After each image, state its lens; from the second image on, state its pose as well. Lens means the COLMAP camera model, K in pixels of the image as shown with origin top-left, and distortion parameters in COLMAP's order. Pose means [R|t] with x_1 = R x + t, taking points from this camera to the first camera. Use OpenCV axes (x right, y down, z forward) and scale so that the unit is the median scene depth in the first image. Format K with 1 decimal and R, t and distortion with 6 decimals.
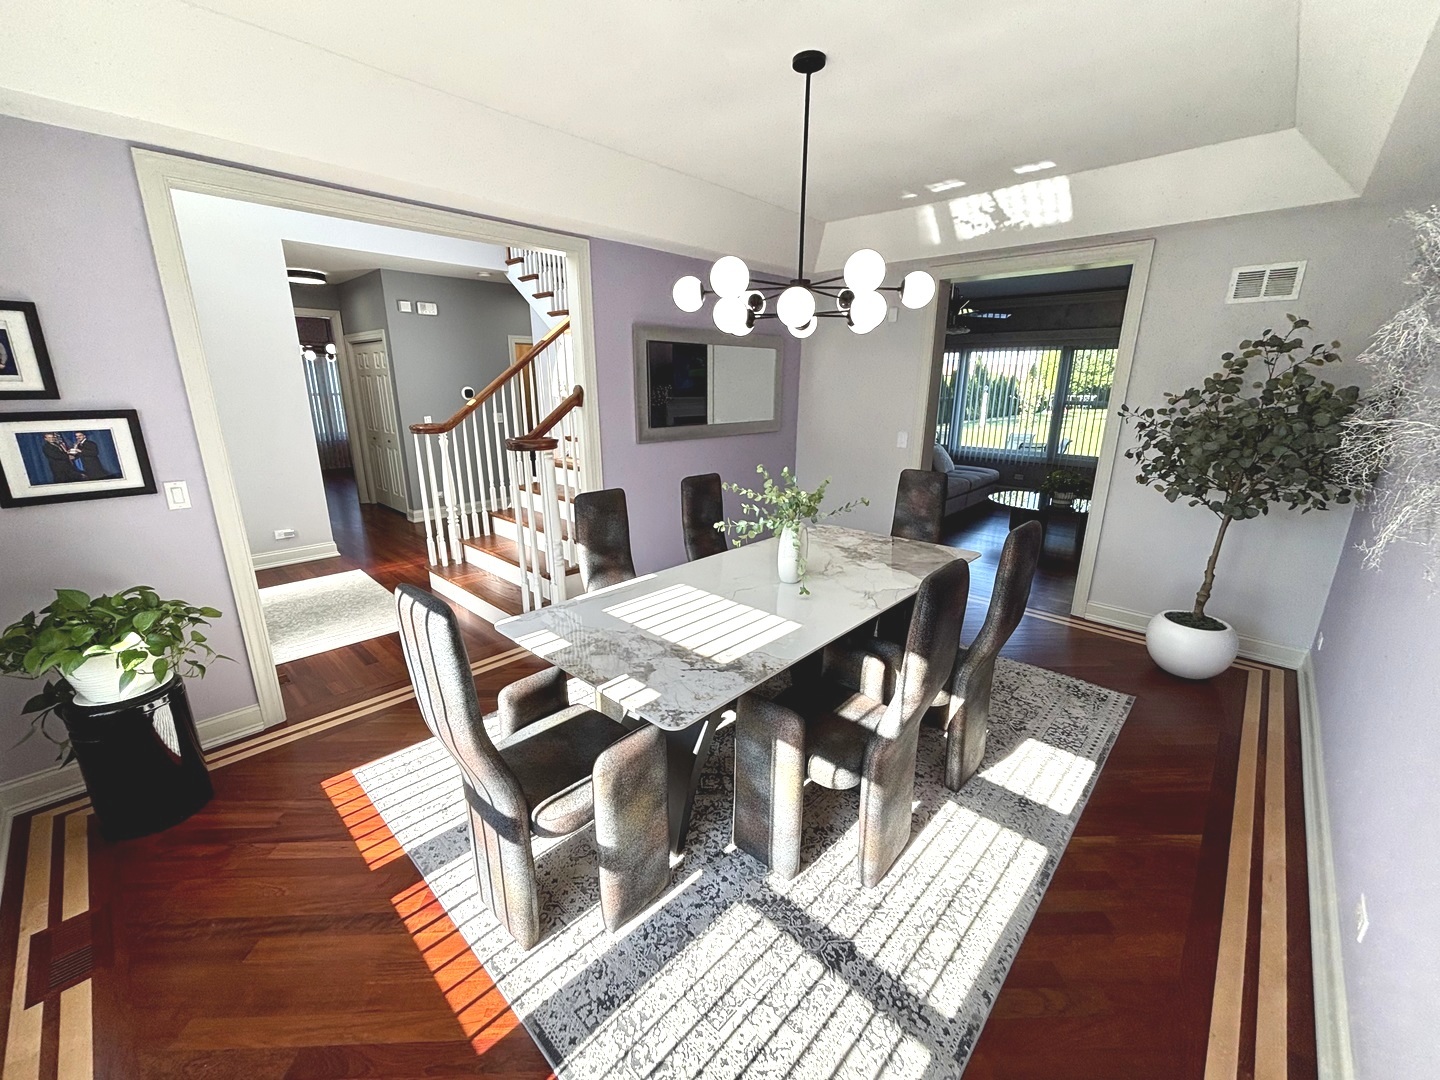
lens RADIAL K [[585.3, 0, 711.8], [0, 585.3, 539.0], [0, 0, 1]] dist [0.002120, 0.000157]
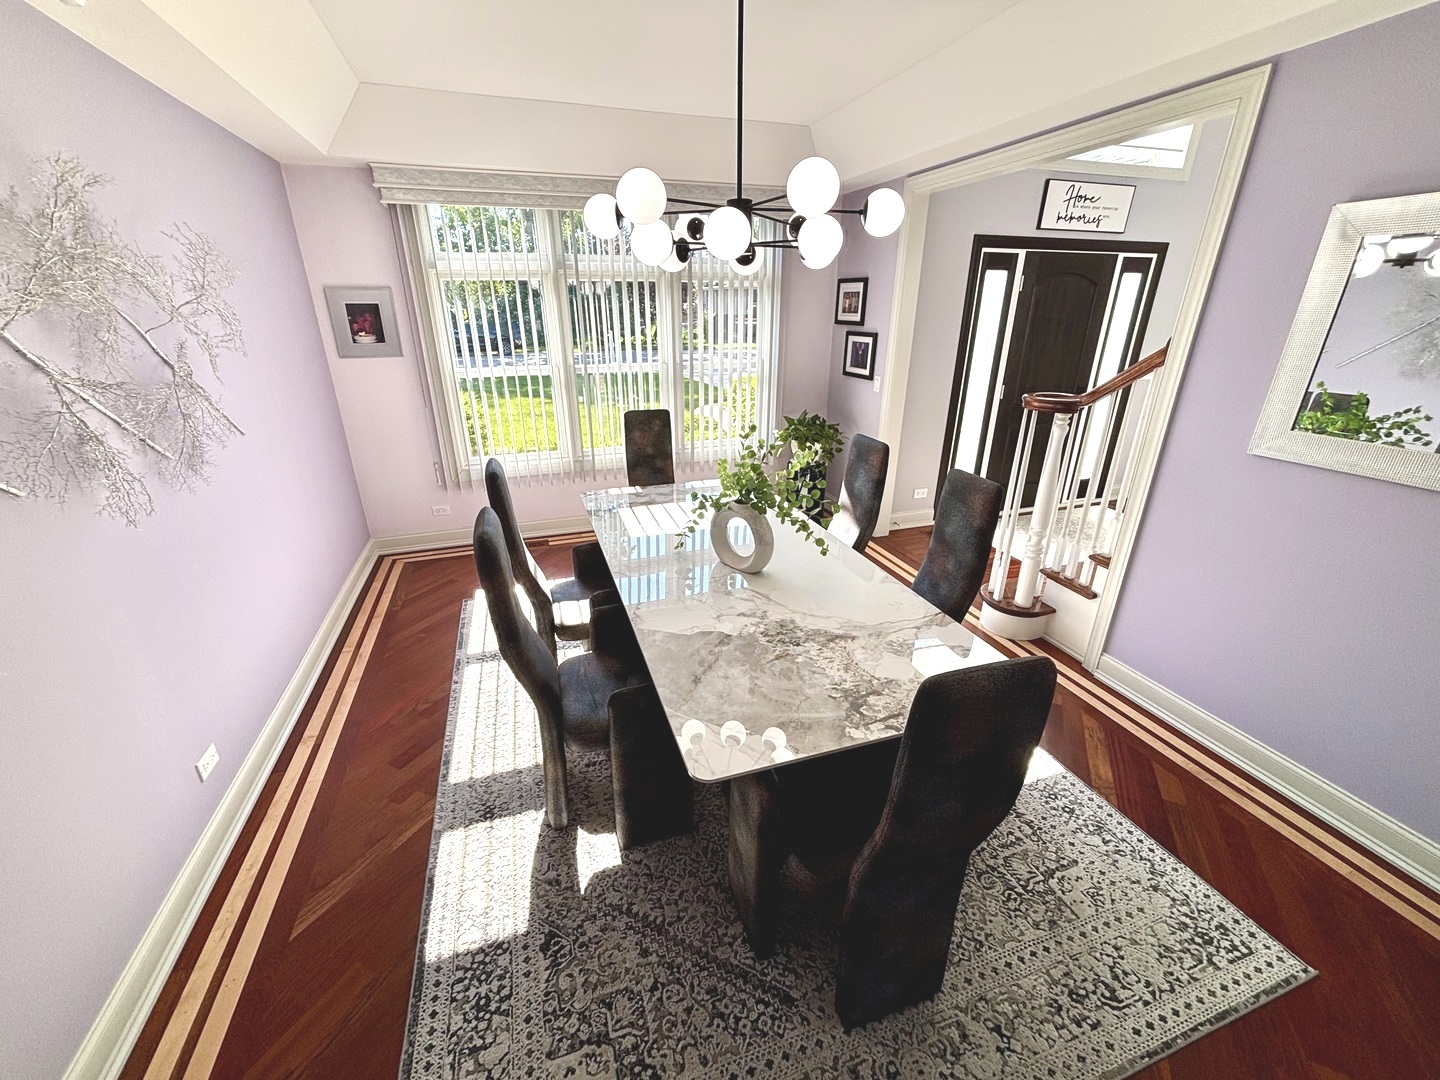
lens RADIAL K [[577.4, 0, 714.5], [0, 577.4, 541.5], [0, 0, 1]] dist [0.003284, 0.000422]
pose [[-0.466810, 0.331340, -0.819940, 0.973175], [-0.237227, 0.846262, 0.477036, -0.415136], [0.851946, 0.417197, -0.316441, 1.423408]]
